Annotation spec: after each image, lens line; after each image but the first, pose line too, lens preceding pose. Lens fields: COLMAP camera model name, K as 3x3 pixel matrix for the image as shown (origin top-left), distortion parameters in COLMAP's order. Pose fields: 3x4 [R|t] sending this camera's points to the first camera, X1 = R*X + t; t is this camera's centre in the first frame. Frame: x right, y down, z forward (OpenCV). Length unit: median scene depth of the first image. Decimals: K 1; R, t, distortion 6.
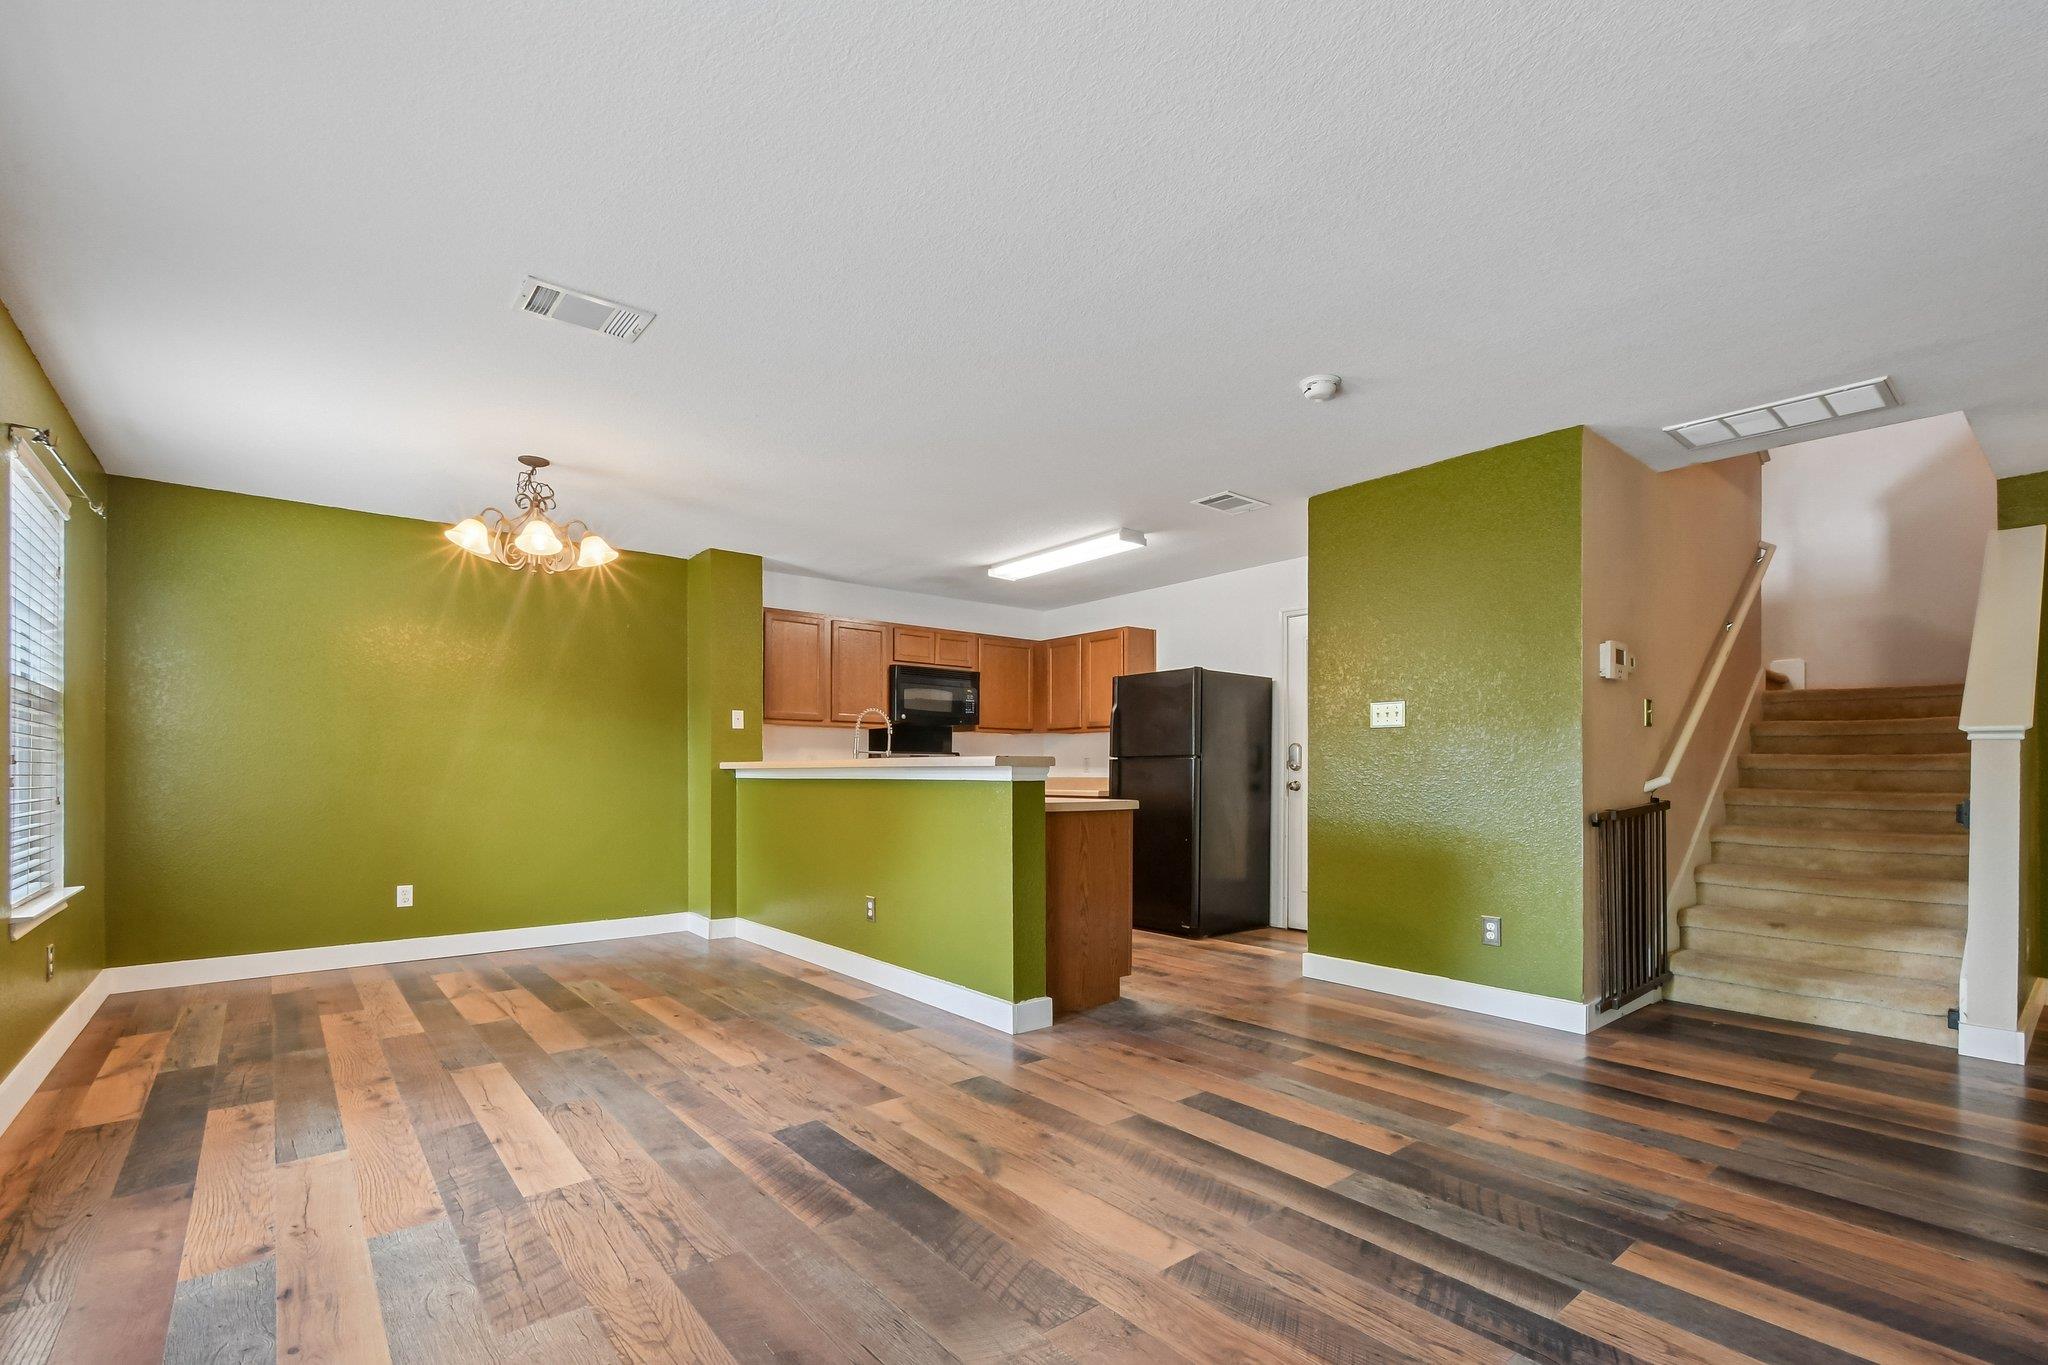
lens RADIAL K [[914.0, 0, 1020.6], [0, 914.0, 771.3], [0, 0, 1]] dist [0.002091, -0.000744]
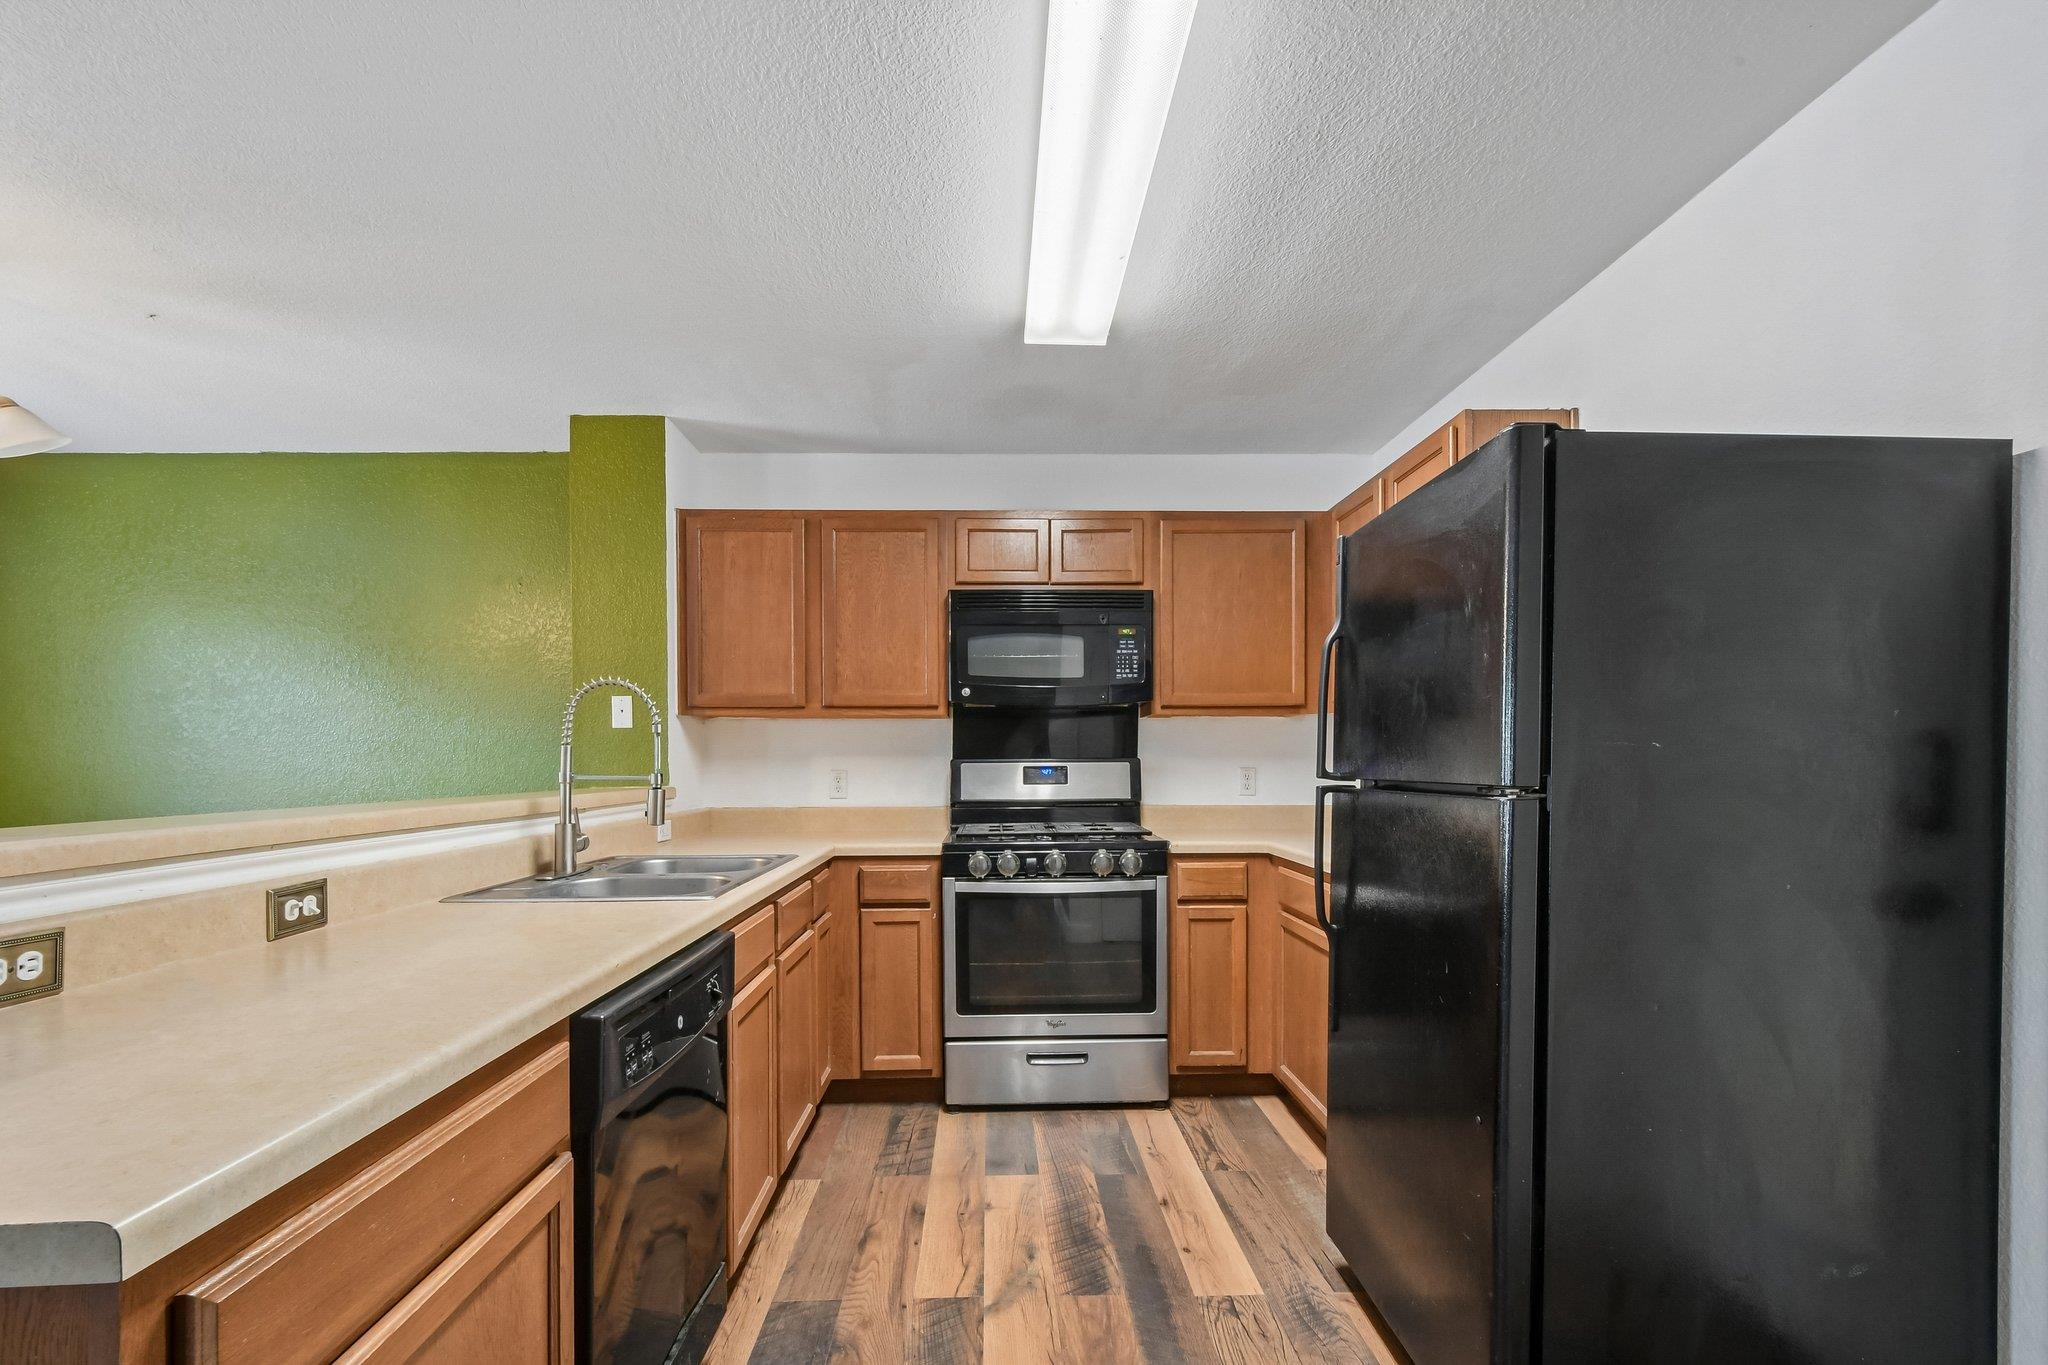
lens RADIAL K [[893.9, 0, 1019.9], [0, 893.9, 774.2], [0, 0, 1]] dist [0.002347, 0.000198]
pose [[0.792827, 0.004160, -0.609433, 0.331816], [0.007552, 0.999833, 0.016650, -0.037623], [0.609400, -0.017802, 0.792663, 1.049291]]
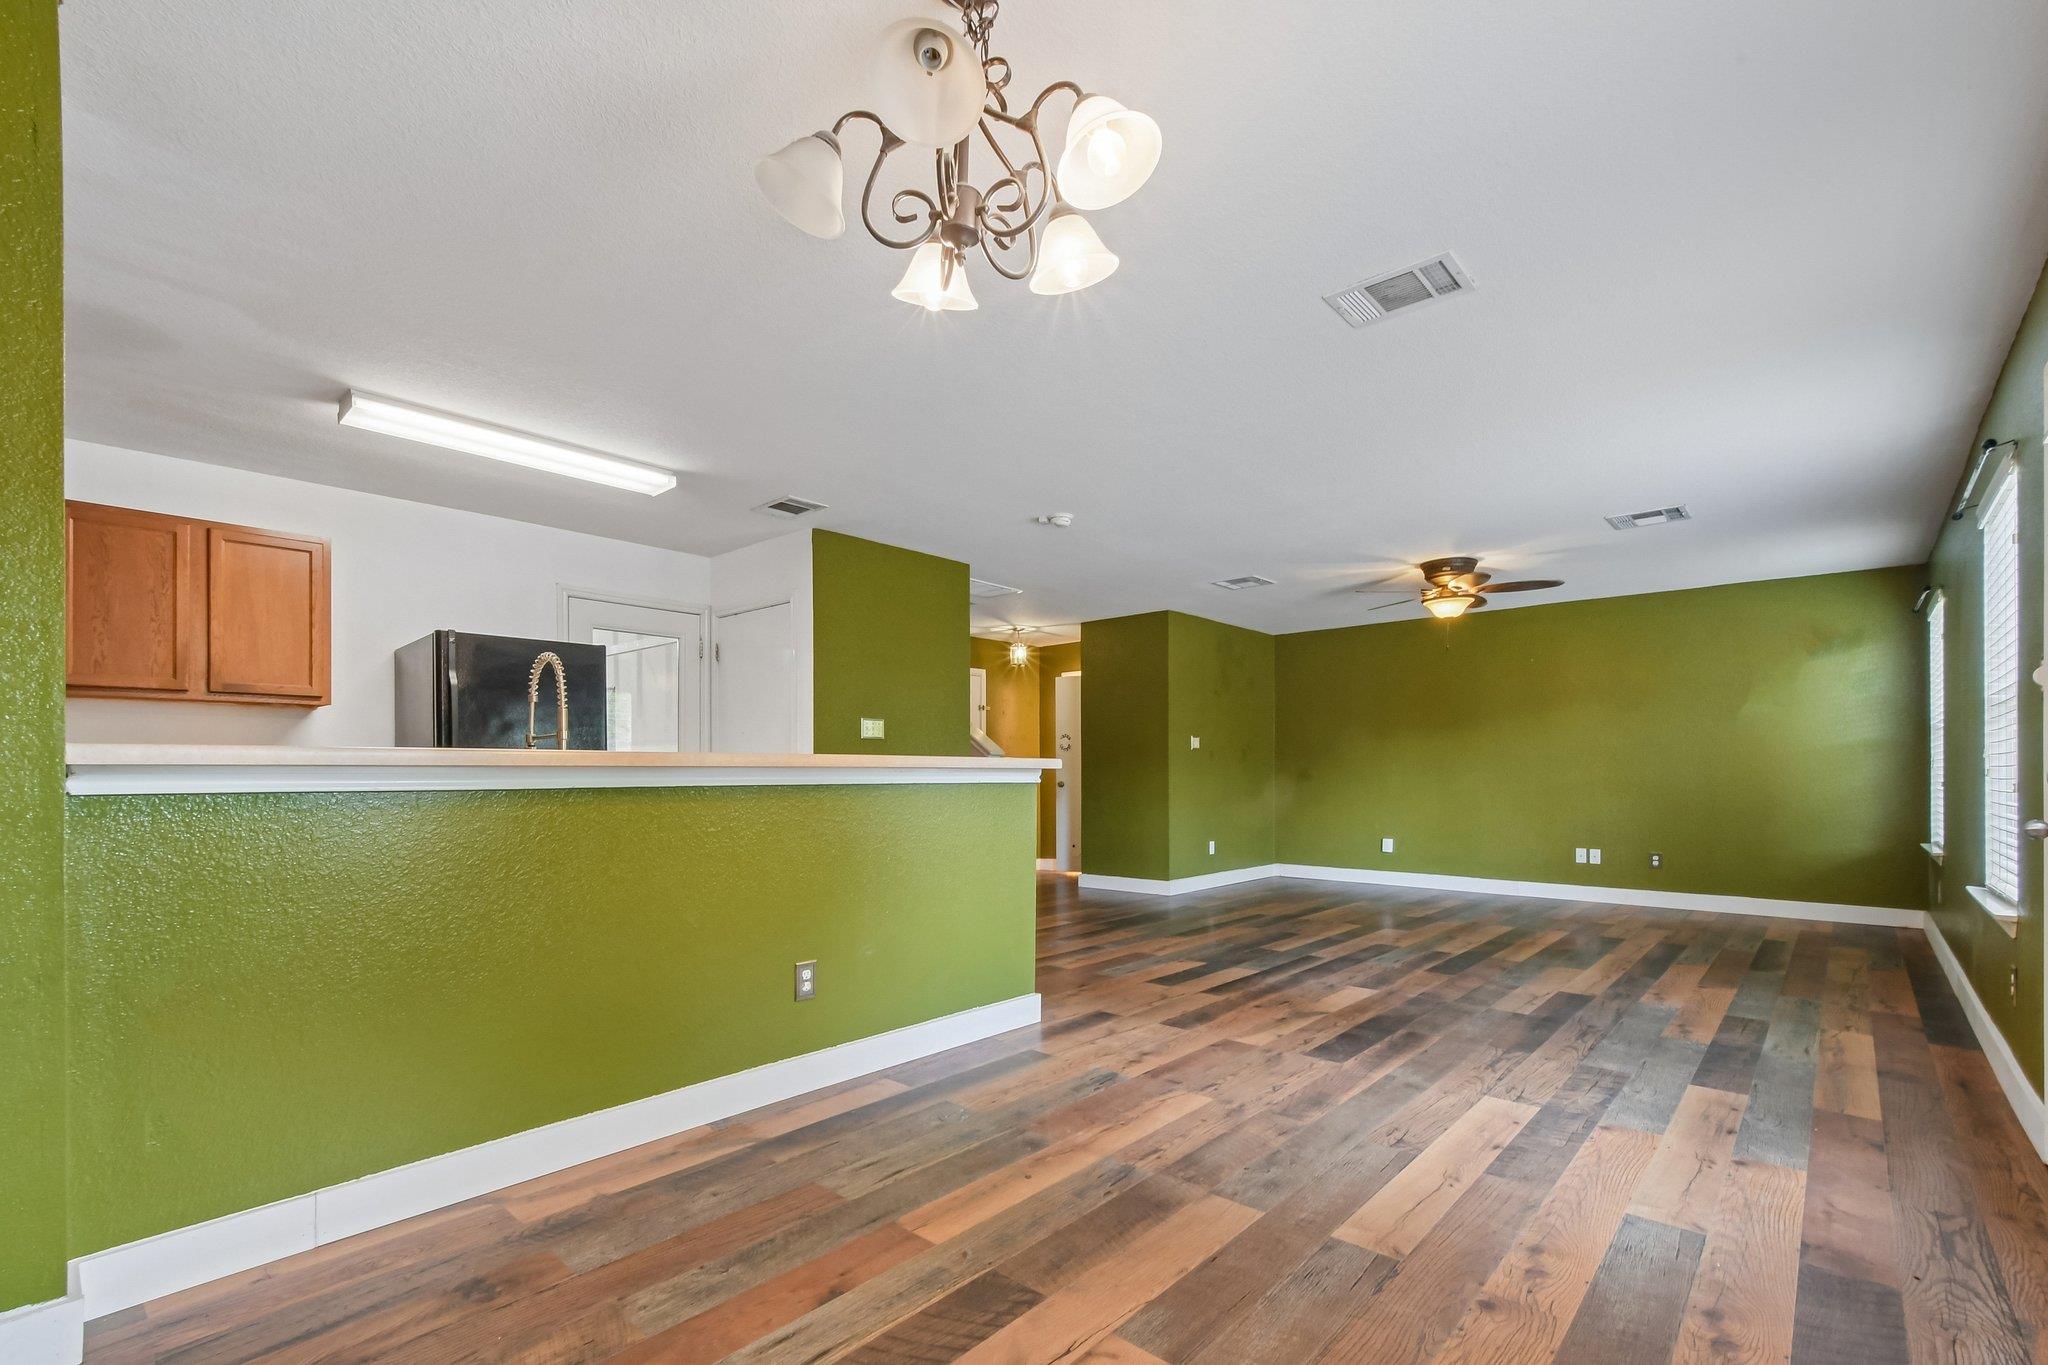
lens RADIAL K [[904.2, 0, 1005.4], [0, 904.2, 775.8], [0, 0, 1]] dist [0.000562, -0.000072]
pose [[-0.137071, -0.005062, 0.990548, -0.955361], [-0.001925, 0.999986, 0.004844, -0.002488], [-0.990559, -0.001243, -0.137079, 1.081474]]
